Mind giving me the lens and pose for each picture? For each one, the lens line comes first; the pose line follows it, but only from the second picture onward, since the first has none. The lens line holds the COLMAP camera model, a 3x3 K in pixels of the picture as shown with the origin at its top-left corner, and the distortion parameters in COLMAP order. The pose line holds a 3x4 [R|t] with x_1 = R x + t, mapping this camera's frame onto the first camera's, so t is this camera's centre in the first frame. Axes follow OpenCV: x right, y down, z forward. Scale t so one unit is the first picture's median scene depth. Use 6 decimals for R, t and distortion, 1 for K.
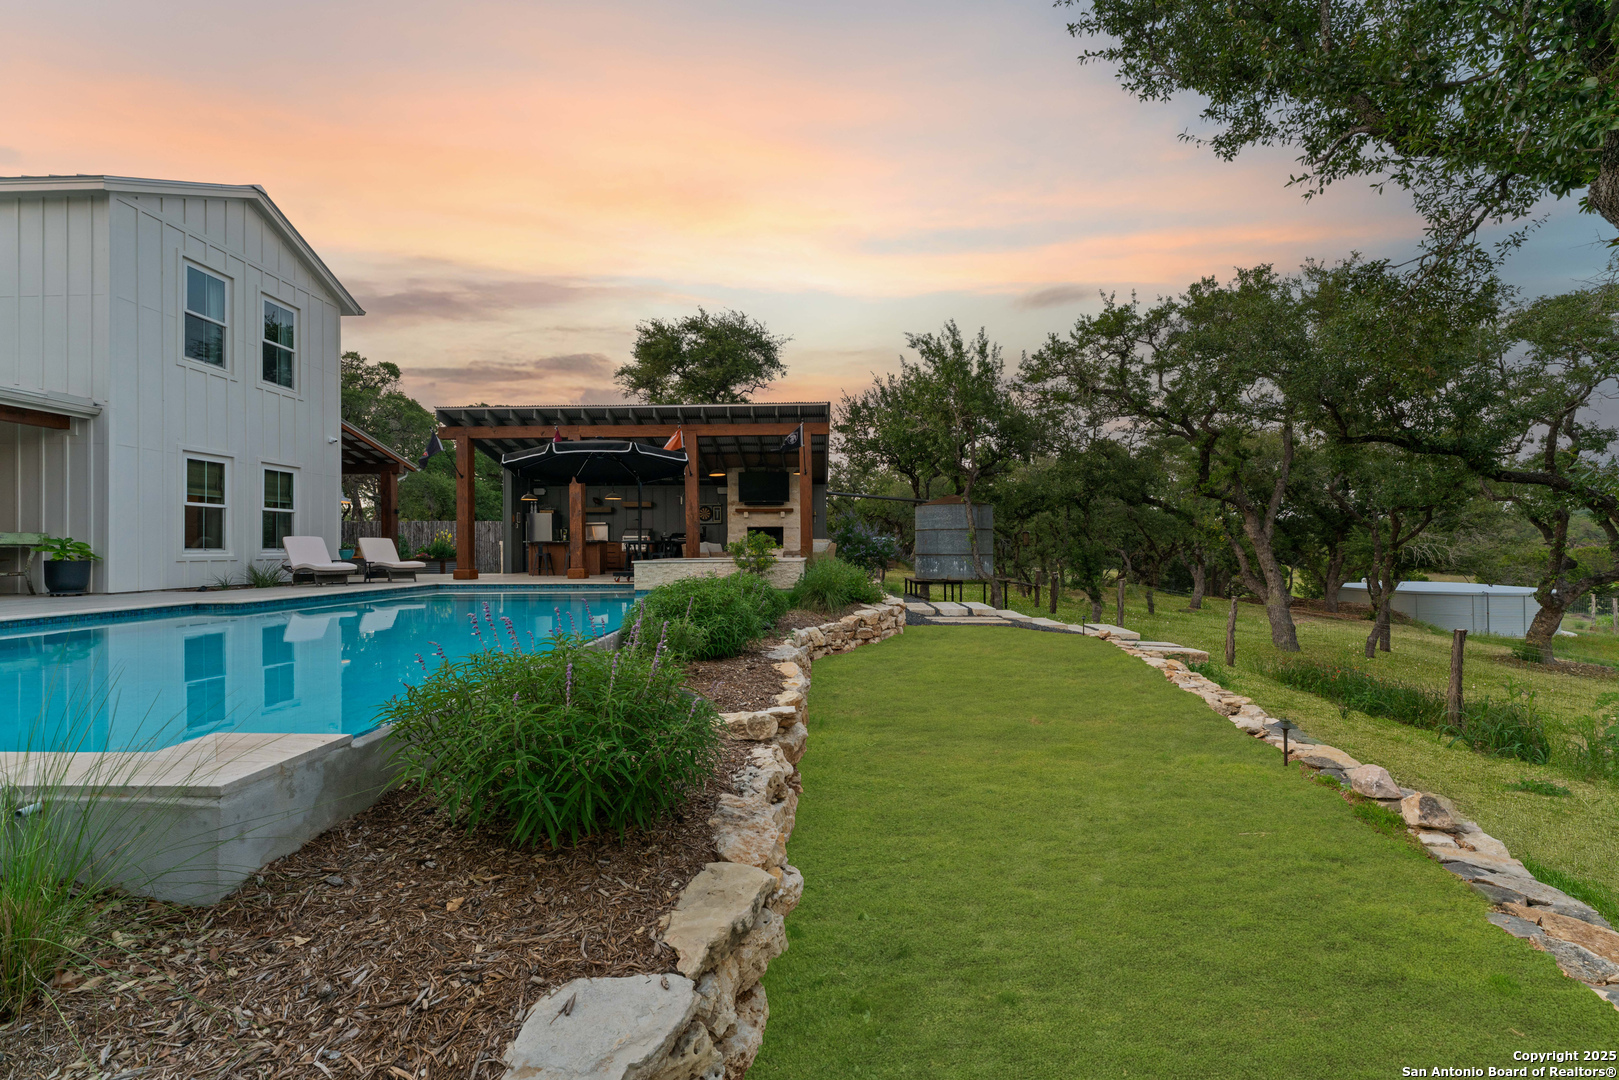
lens RADIAL K [[643.1, 0, 806.5], [0, 643.1, 543.7], [0, 0, 1]] dist [0.001920, 0.000521]
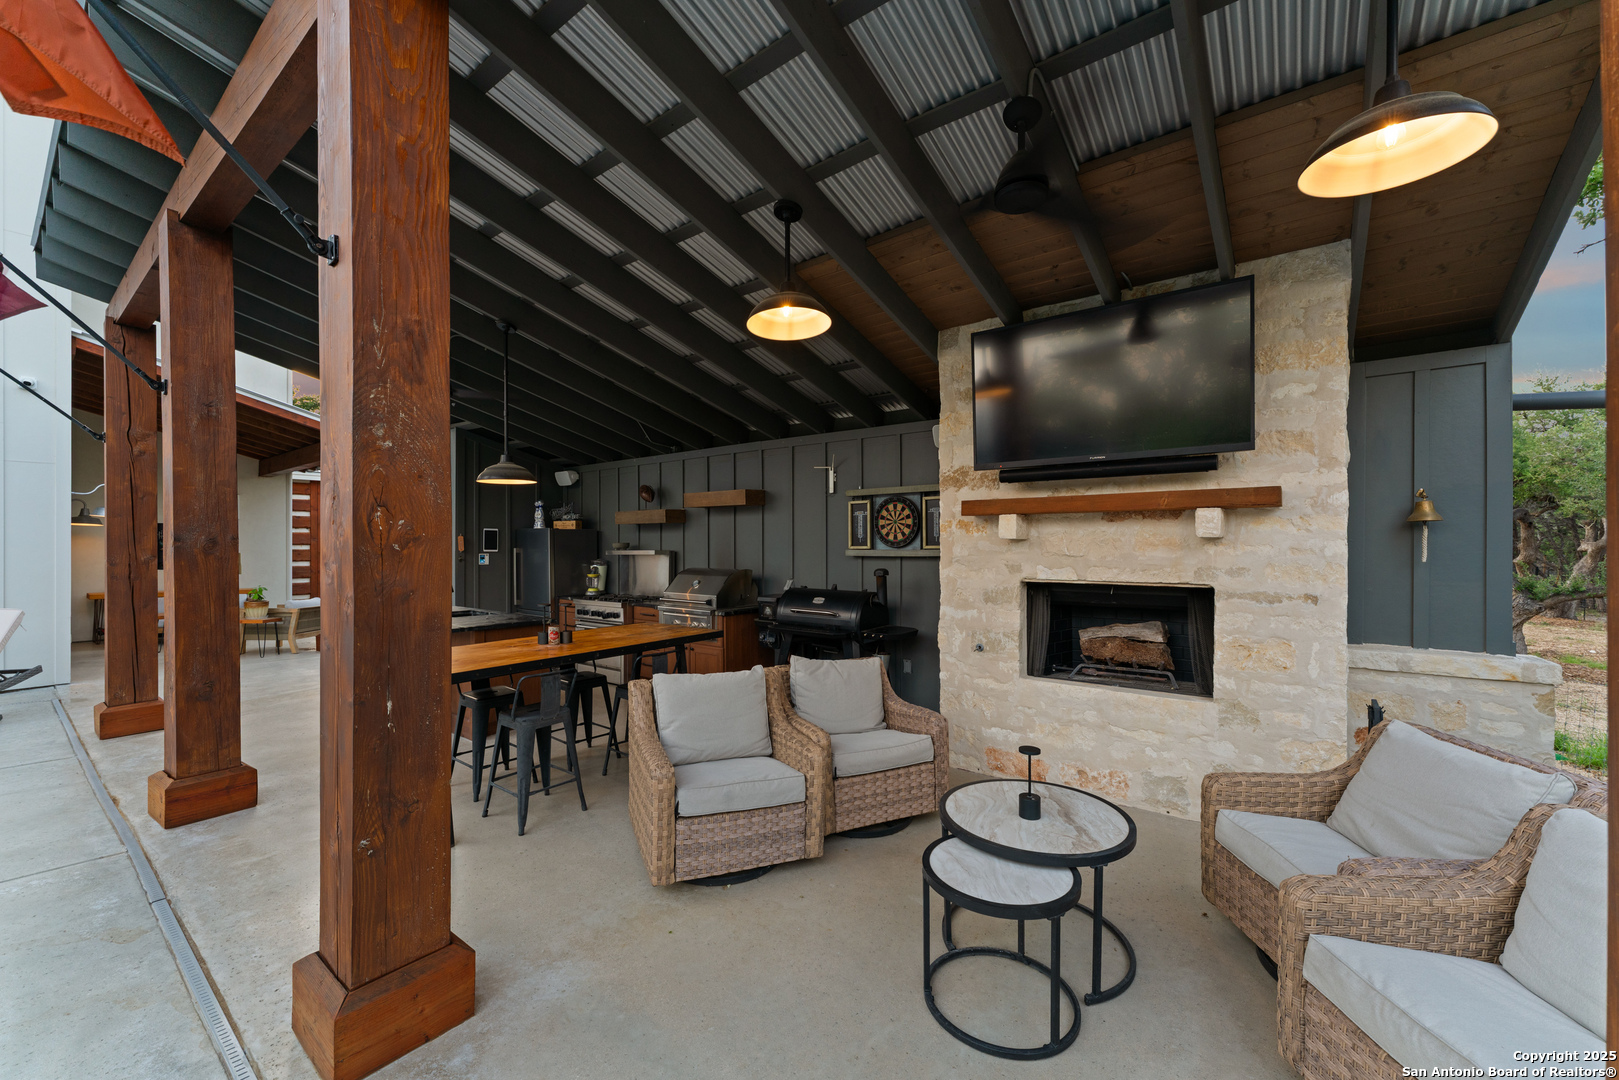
lens RADIAL K [[643.1, 0, 804.2], [0, 643.1, 546.0], [0, 0, 1]] dist [0.001920, 0.000521]
pose [[0.804179, 0.003769, -0.594375, -0.030016], [0.000207, 0.999978, 0.006622, -0.057975], [0.594387, -0.005449, 0.804161, 1.133667]]
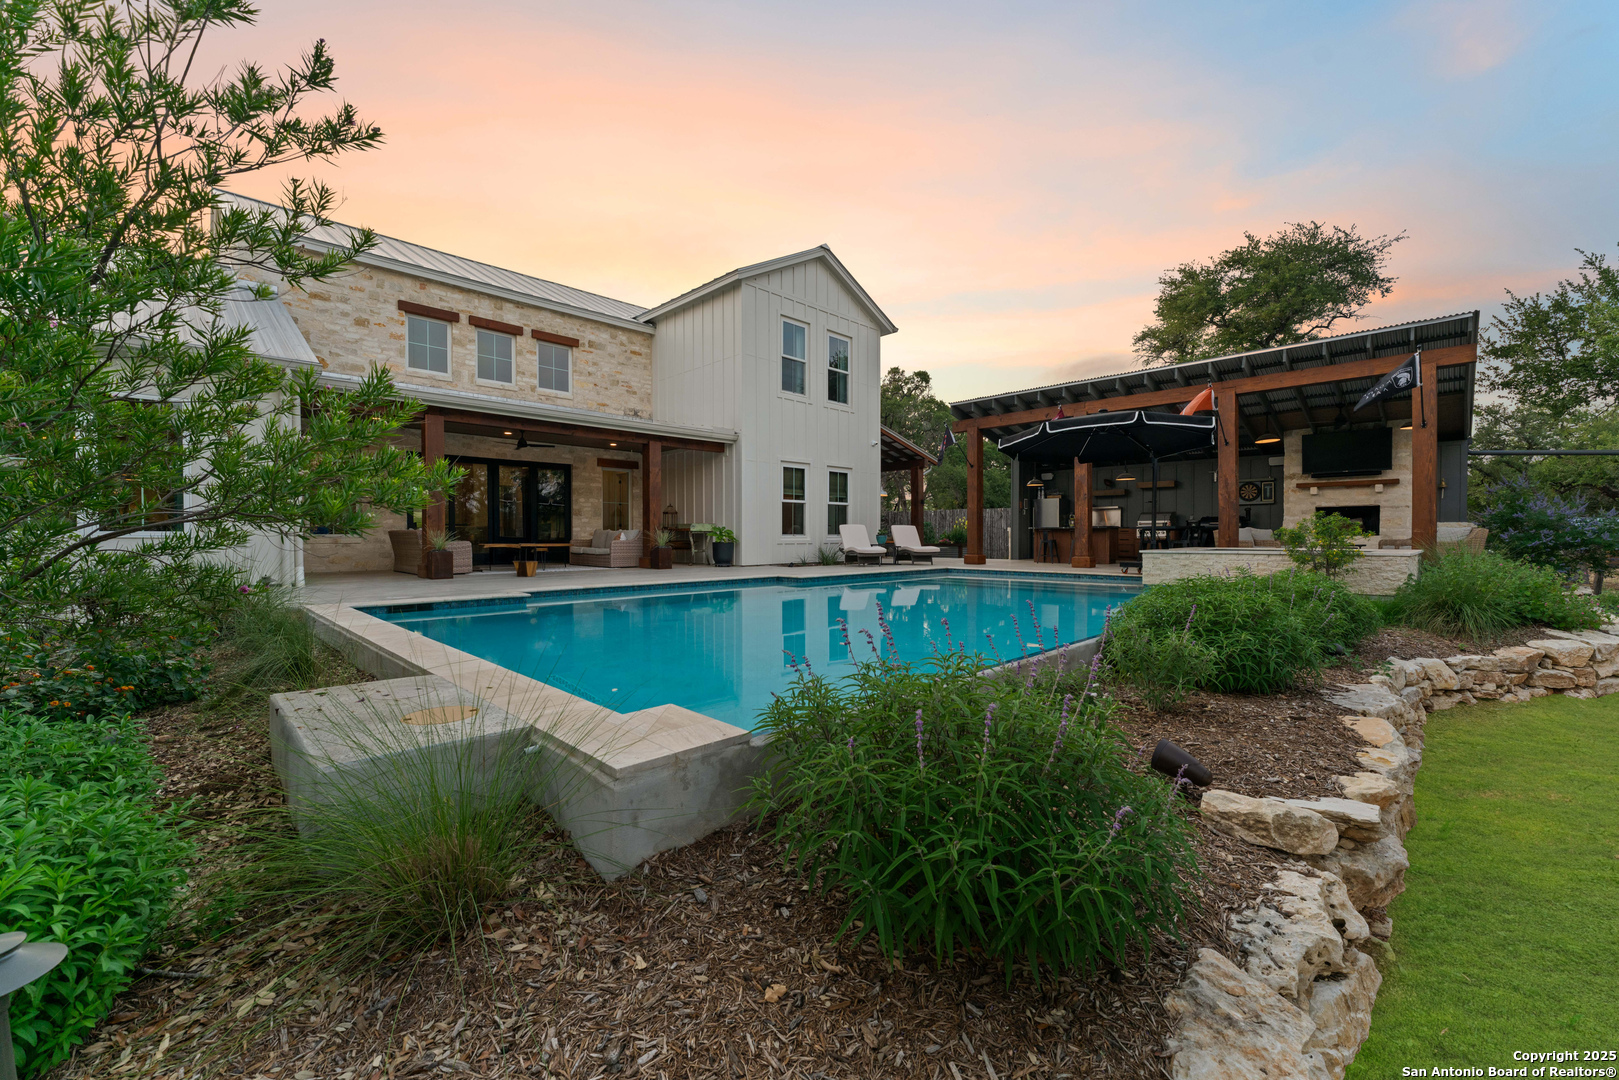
lens RADIAL K [[643.1, 0, 813.6], [0, 643.1, 545.9], [0, 0, 1]] dist [0.001920, 0.000521]
pose [[0.724153, 0.014971, -0.689476, 0.003419], [0.002452, 0.999702, 0.024282, -0.000692], [0.689635, -0.019274, 0.723901, 0.074952]]
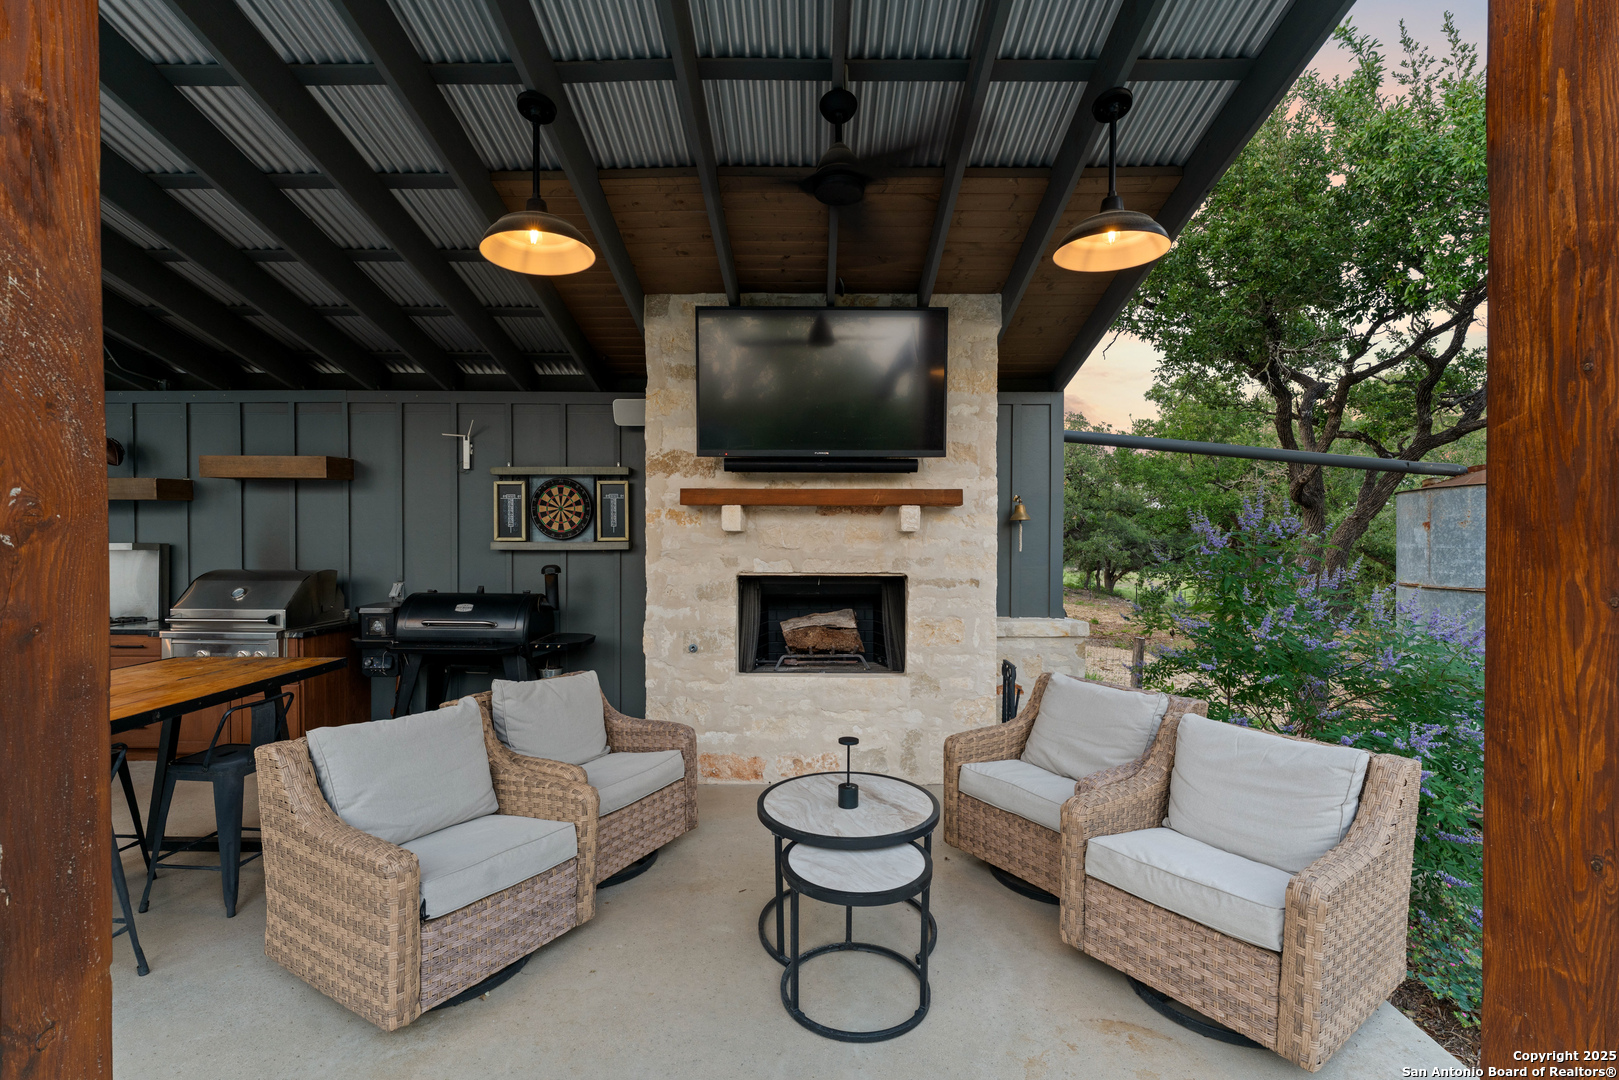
lens RADIAL K [[720.0, 0, 808.7], [0, 720.0, 544.7], [0, 0, 1]] dist [-0.001239, -0.000962]
pose [[0.999905, 0.007217, 0.011781, -0.104288], [-0.007395, 0.999858, 0.015138, -0.058243], [-0.011670, -0.015224, 0.999816, 1.111256]]
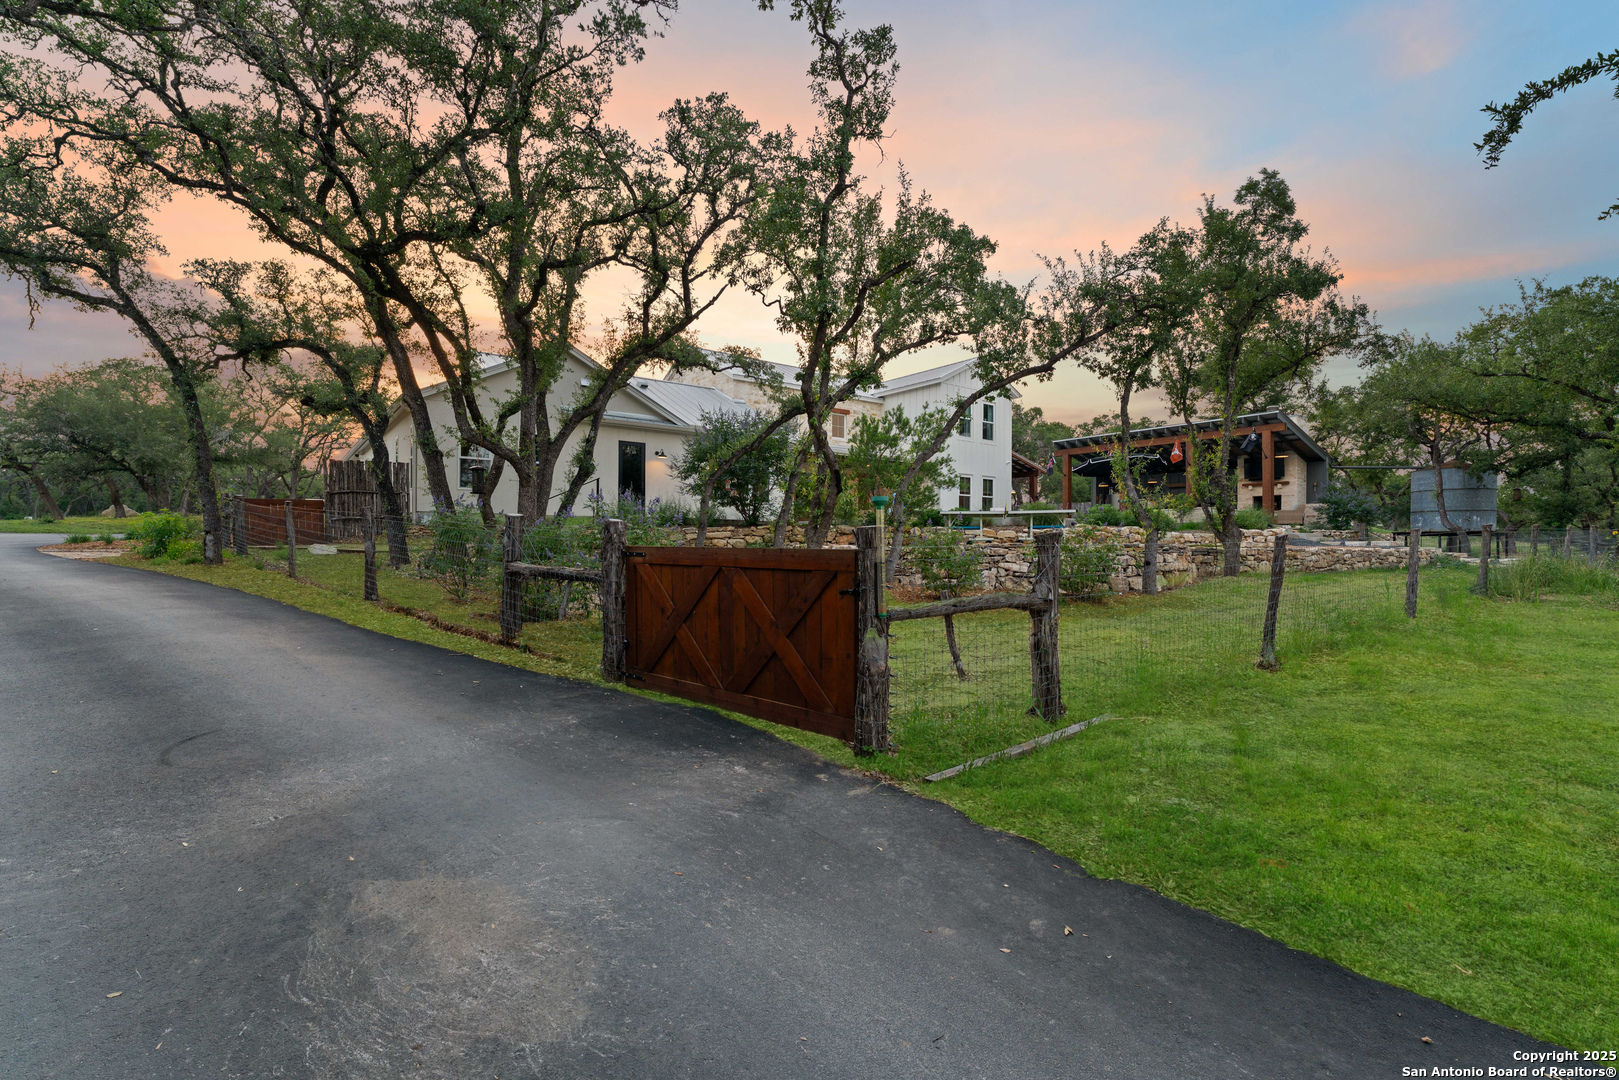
lens RADIAL K [[720.0, 0, 808.4], [0, 720.0, 541.5], [0, 0, 1]] dist [-0.001239, -0.000962]
pose [[0.623060, 0.002194, -0.782171, 0.788254], [-0.003319, 0.999994, 0.000160, 0.111189], [0.782167, 0.002496, 0.623063, -1.103870]]
